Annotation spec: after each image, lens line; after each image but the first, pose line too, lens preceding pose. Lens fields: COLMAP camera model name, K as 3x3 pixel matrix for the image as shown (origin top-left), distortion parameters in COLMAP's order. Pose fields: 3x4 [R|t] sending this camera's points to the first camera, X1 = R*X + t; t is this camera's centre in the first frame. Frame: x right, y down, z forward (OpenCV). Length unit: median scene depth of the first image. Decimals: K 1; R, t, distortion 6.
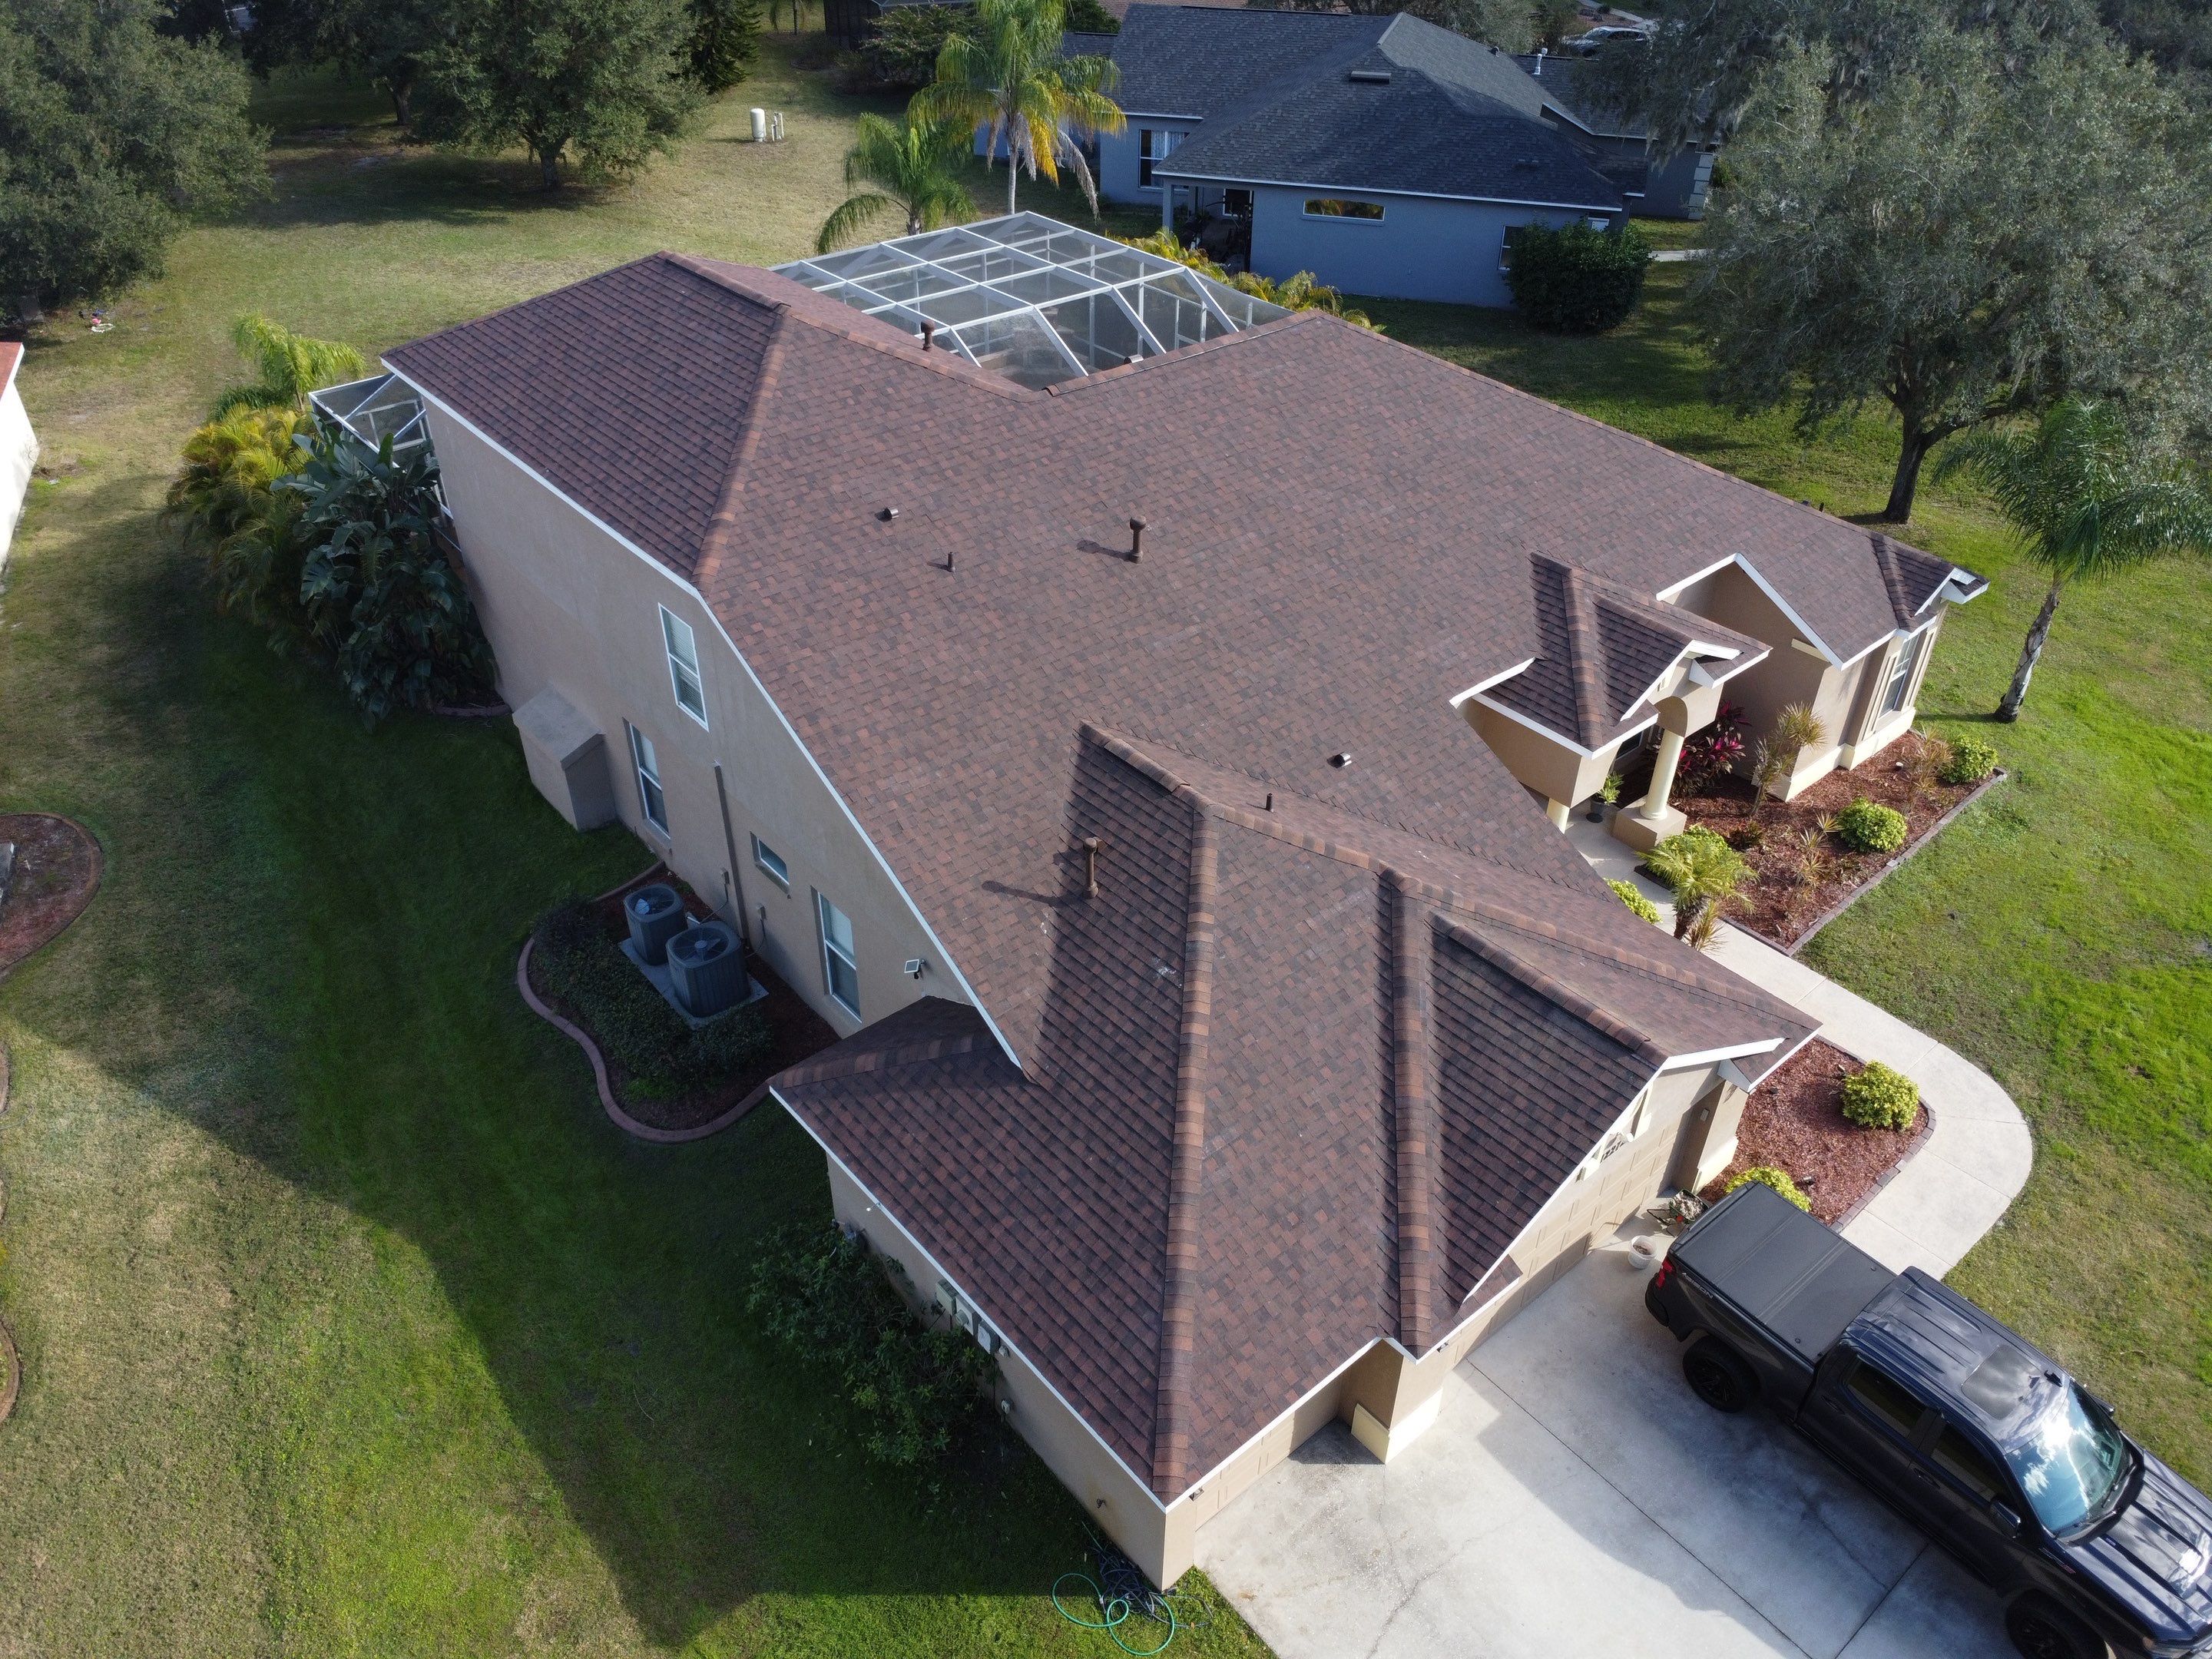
lens RADIAL K [[1603.9, 0, 1093.0], [0, 1603.9, 824.6], [0, 0, 1]] dist [-0.030039, -0.003317]
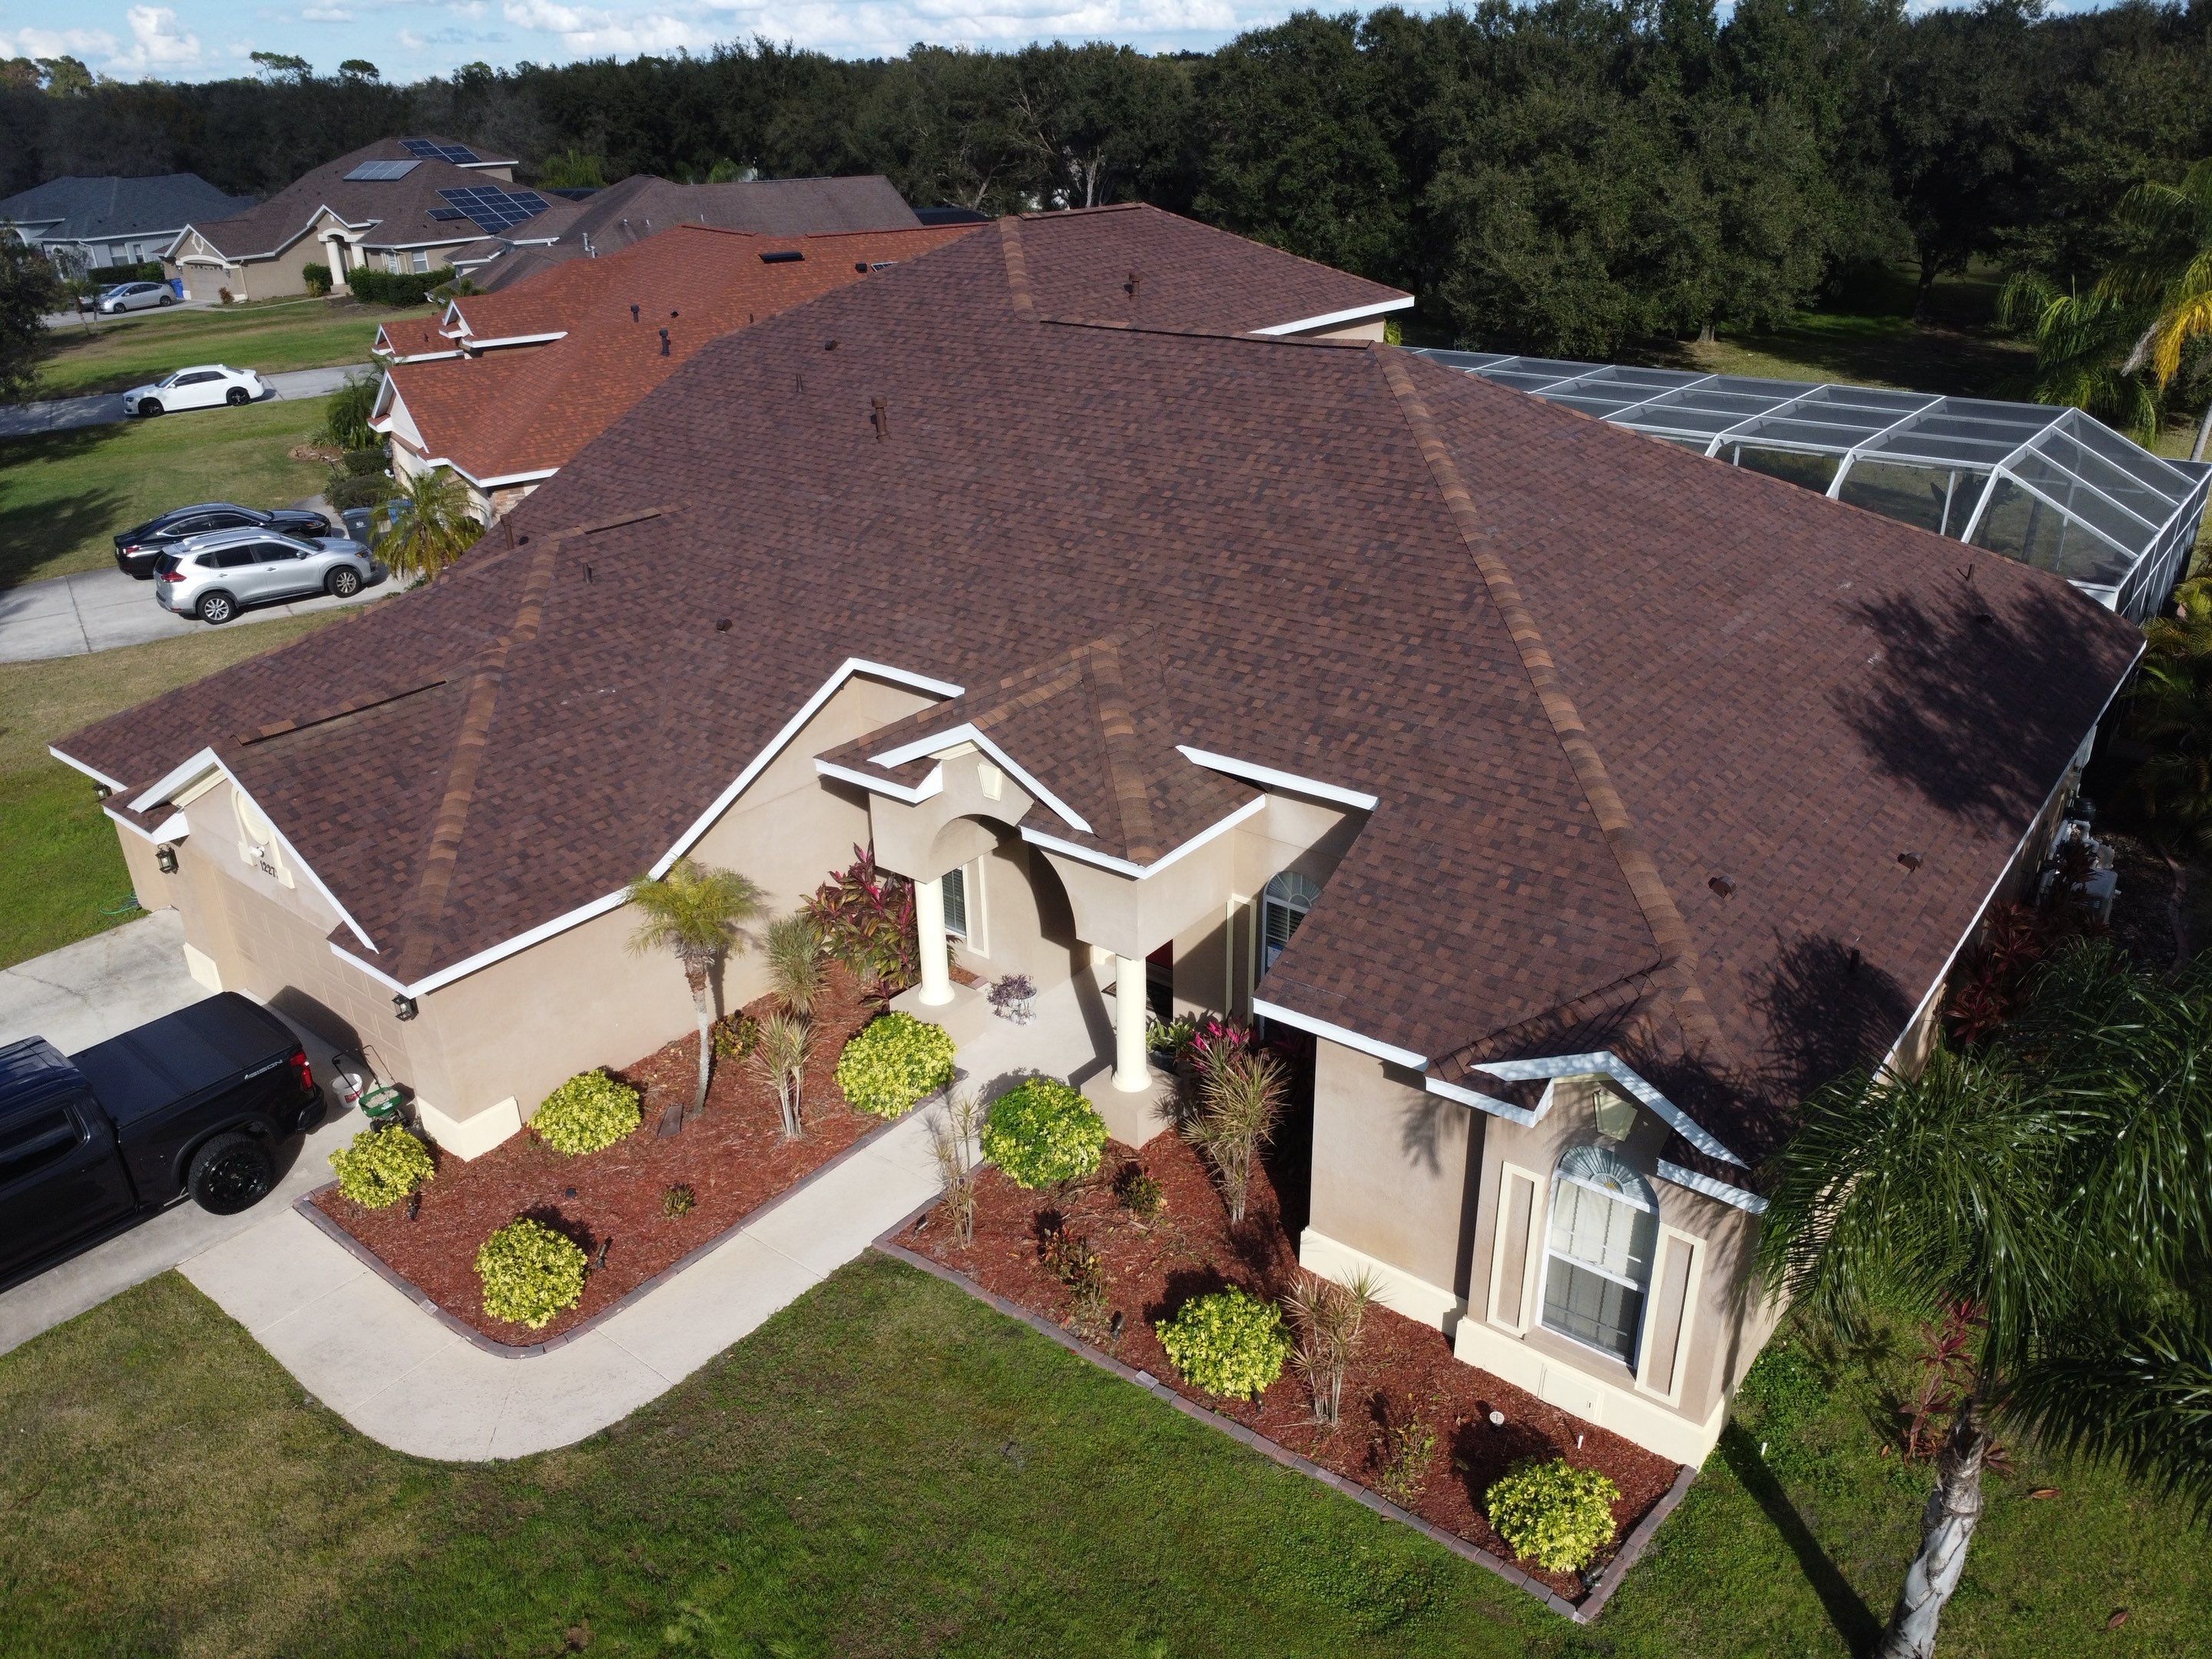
lens RADIAL K [[1603.9, 0, 1094.9], [0, 1603.9, 821.4], [0, 0, 1]] dist [-0.030039, -0.003317]
pose [[0.194865, 0.401334, -0.894963, 1.074927], [-0.554008, 0.797998, 0.237223, -0.289471], [0.809384, 0.449590, 0.377844, 0.828857]]
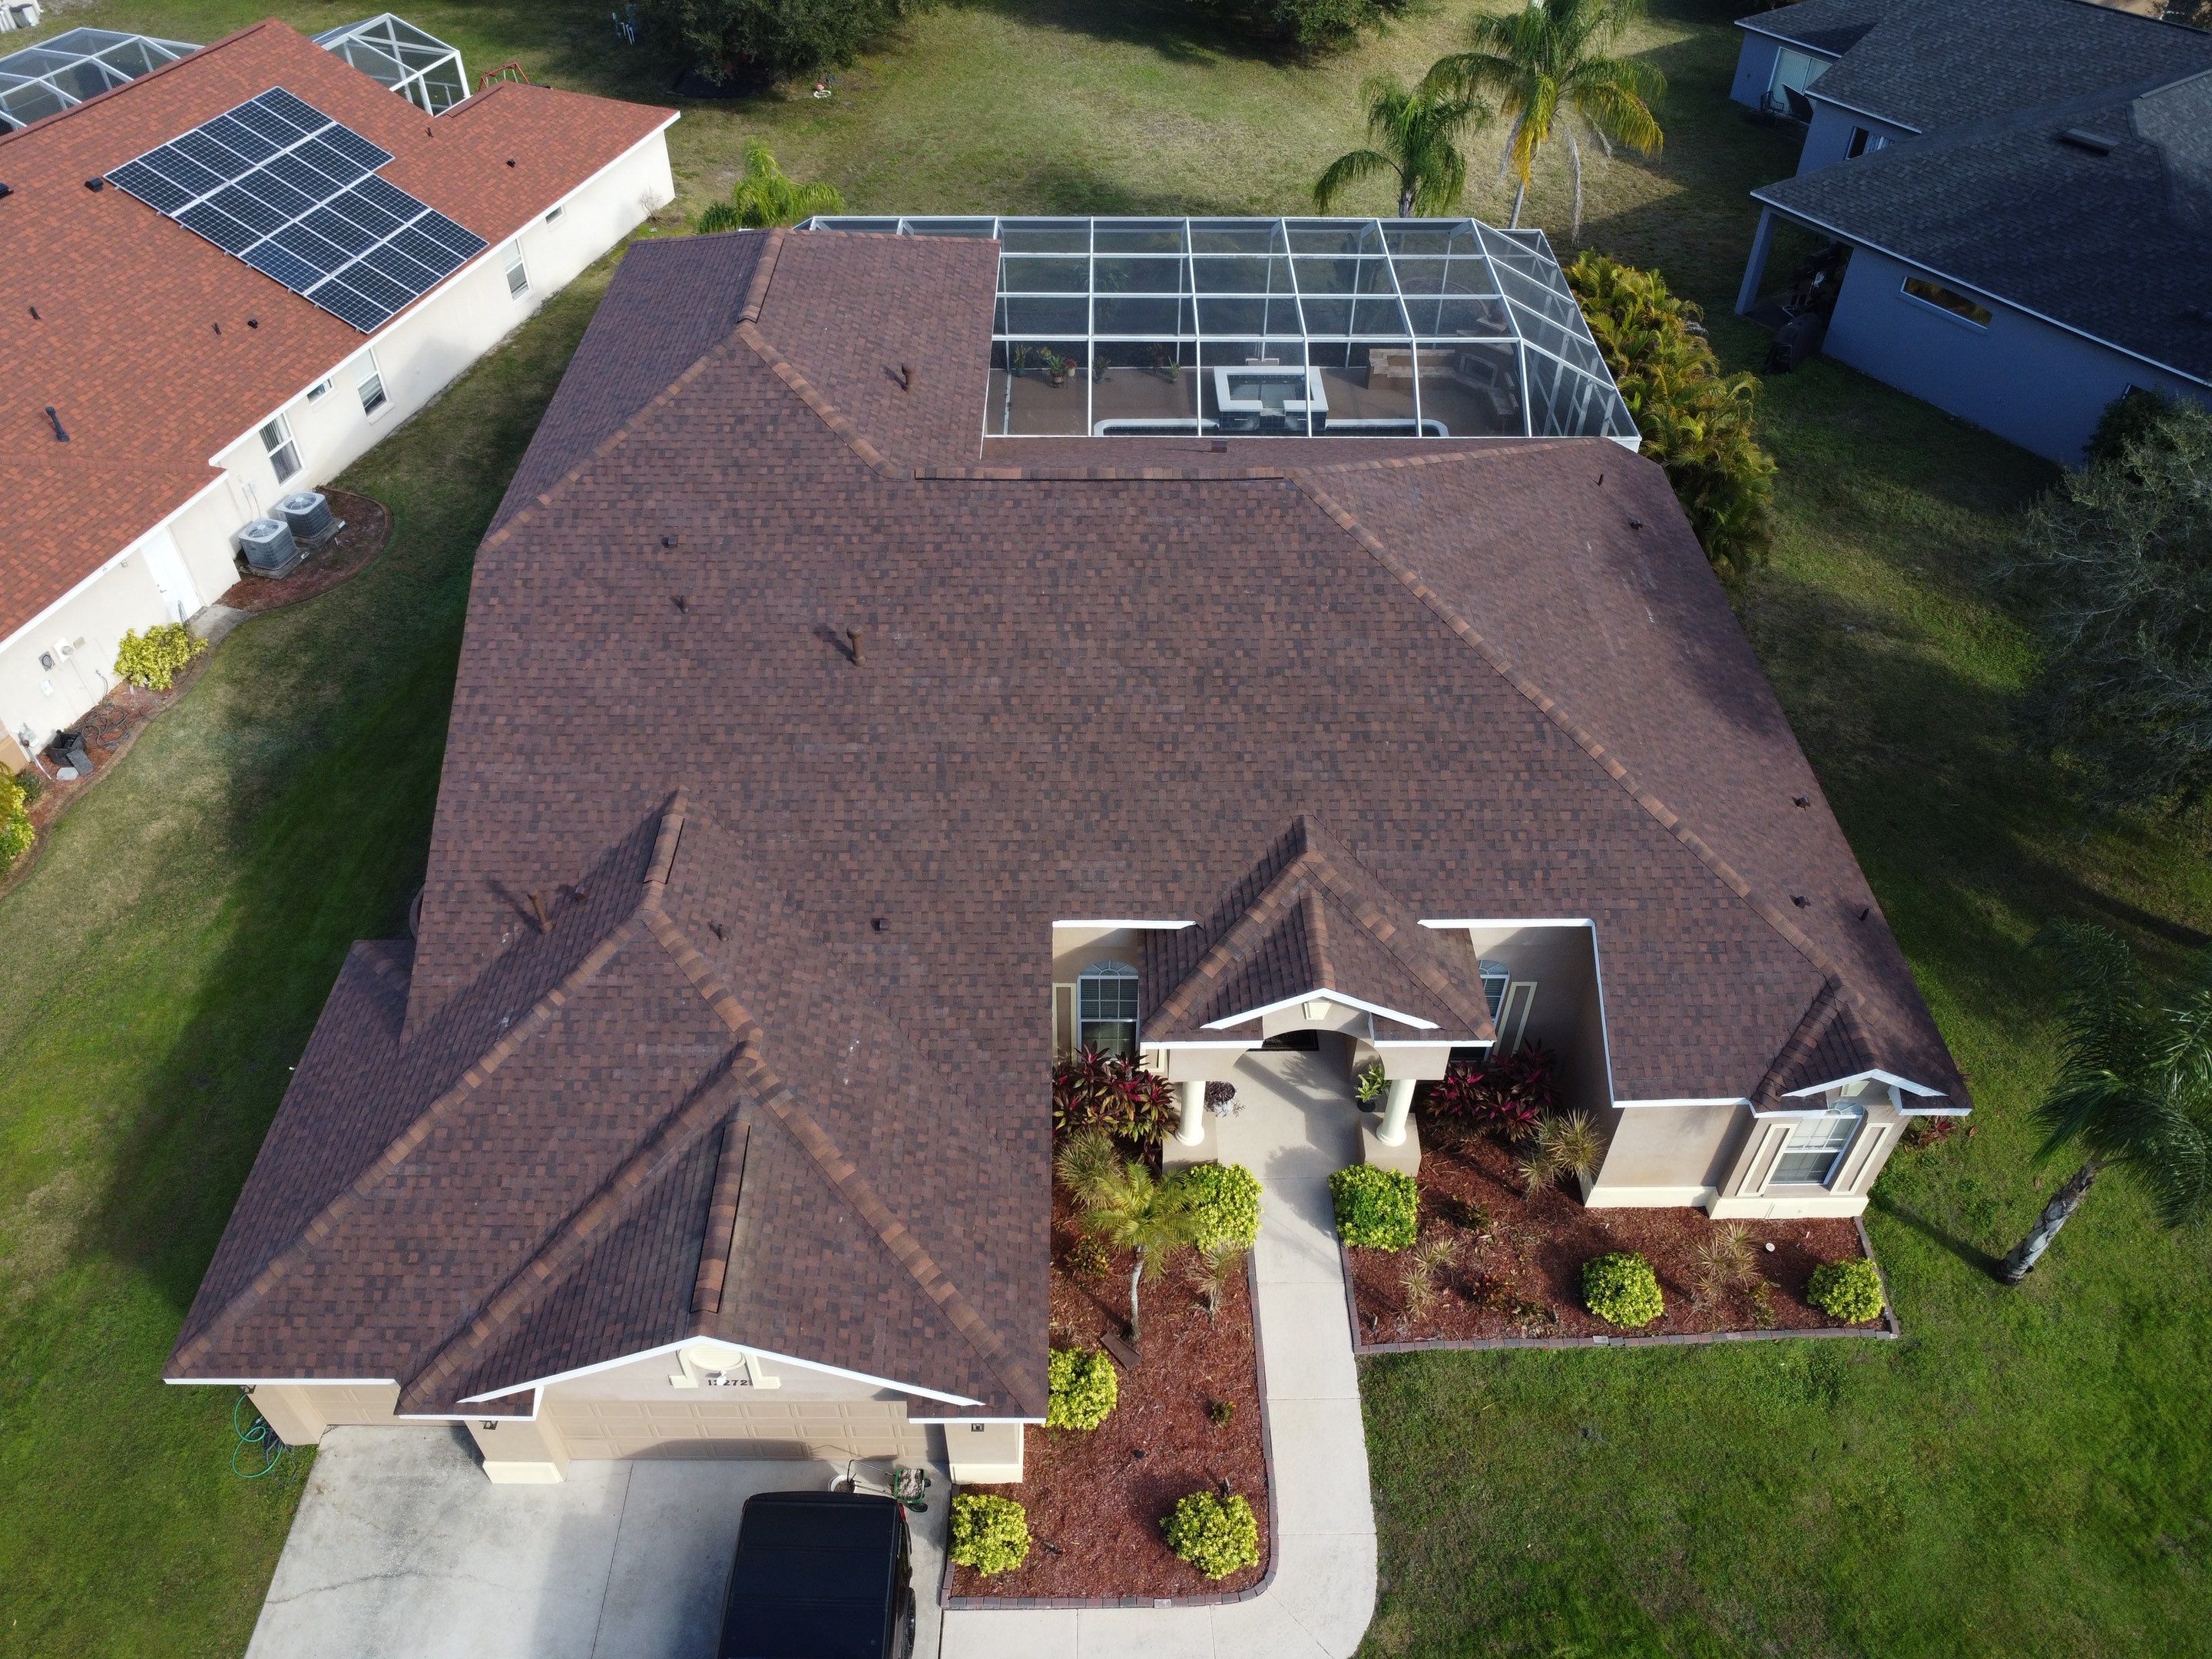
lens RADIAL K [[1603.9, 0, 1092.1], [0, 1603.9, 822.4], [0, 0, 1]] dist [-0.030039, -0.003317]
pose [[0.769584, 0.436559, -0.466000, 0.673566], [-0.371897, 0.899671, 0.228656, -0.365300], [0.519069, -0.002666, 0.854728, 0.187684]]
